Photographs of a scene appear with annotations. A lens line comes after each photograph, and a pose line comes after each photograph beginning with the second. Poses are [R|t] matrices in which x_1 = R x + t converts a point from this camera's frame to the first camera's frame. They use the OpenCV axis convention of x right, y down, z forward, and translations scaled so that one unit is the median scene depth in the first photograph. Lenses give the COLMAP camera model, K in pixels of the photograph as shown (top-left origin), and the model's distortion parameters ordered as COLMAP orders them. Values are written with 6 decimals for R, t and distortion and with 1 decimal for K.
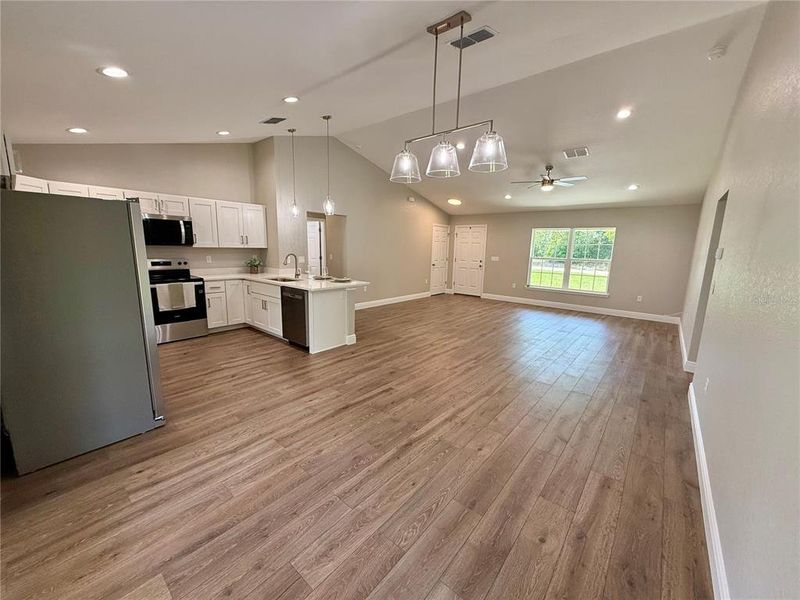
lens RADIAL K [[317.7, 0, 398.0], [0, 317.7, 301.1], [0, 0, 1]] dist [-0.001145, -0.000648]
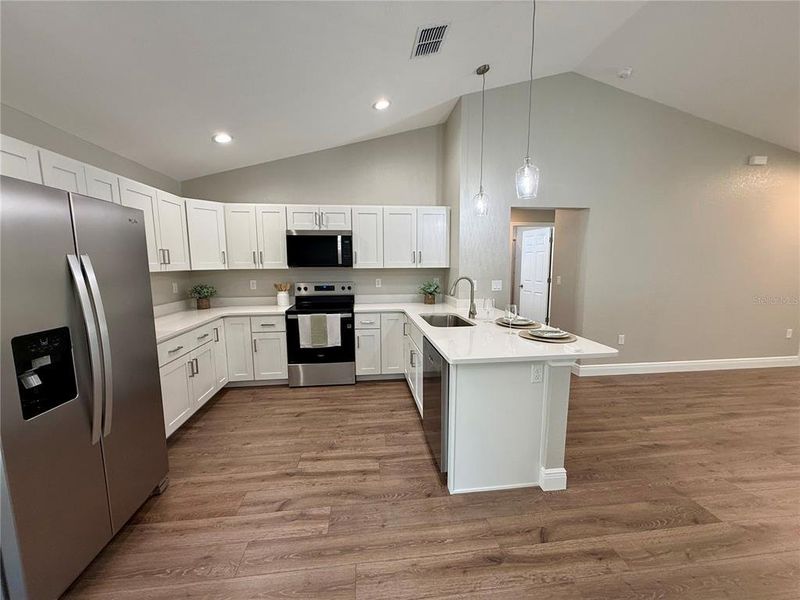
lens RADIAL K [[317.7, 0, 398.0], [0, 317.7, 301.1], [0, 0, 1]] dist [-0.001145, -0.000648]
pose [[0.725604, 0.057640, -0.685694, -0.019377], [-0.096230, 0.995193, -0.018174, -0.086175], [0.681350, 0.079171, 0.727663, 0.514000]]
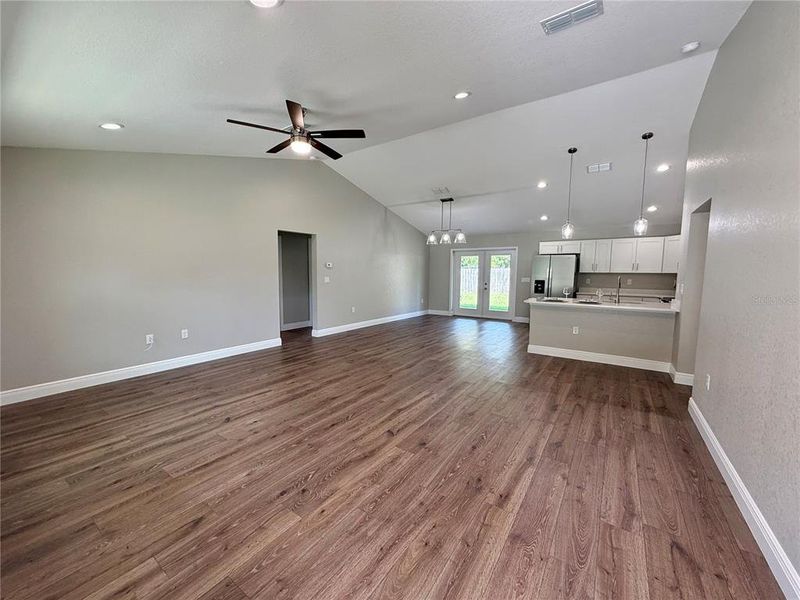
lens RADIAL K [[317.7, 0, 398.0], [0, 317.7, 301.1], [0, 0, 1]] dist [-0.001145, -0.000648]
pose [[-0.995187, -0.023136, -0.095225, 0.427671], [-0.047294, 0.964467, 0.259938, -0.307672], [0.085827, 0.263190, -0.960919, 1.959266]]
